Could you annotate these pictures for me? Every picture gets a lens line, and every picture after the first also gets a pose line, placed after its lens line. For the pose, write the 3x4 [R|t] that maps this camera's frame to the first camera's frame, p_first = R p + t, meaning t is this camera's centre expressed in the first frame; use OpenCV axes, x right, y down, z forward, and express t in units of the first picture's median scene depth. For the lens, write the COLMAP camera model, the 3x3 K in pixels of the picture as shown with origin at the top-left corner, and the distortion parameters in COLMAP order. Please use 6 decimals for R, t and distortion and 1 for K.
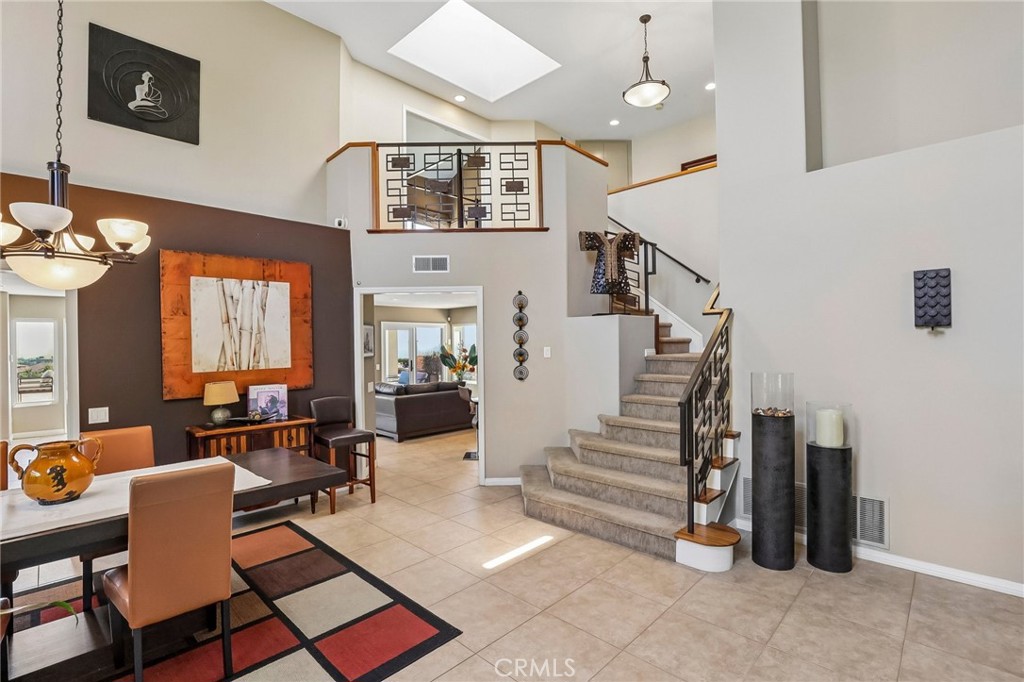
lens RADIAL K [[473.6, 0, 513.7], [0, 473.6, 342.2], [0, 0, 1]] dist [-0.031710, 0.003371]
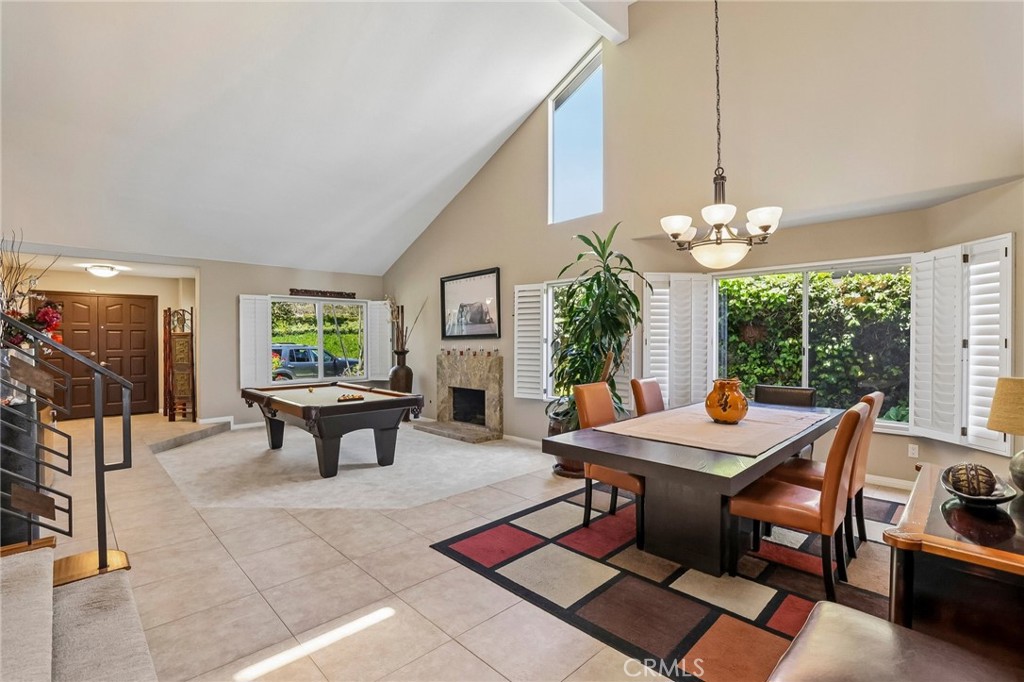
lens RADIAL K [[461.1, 0, 512.6], [0, 461.1, 340.7], [0, 0, 1]] dist [-0.041608, -0.000182]
pose [[-0.999564, 0.013206, 0.026418, -0.206007], [0.013250, 0.999911, 0.001504, 0.046626], [-0.026396, 0.001853, -0.999650, 1.232880]]
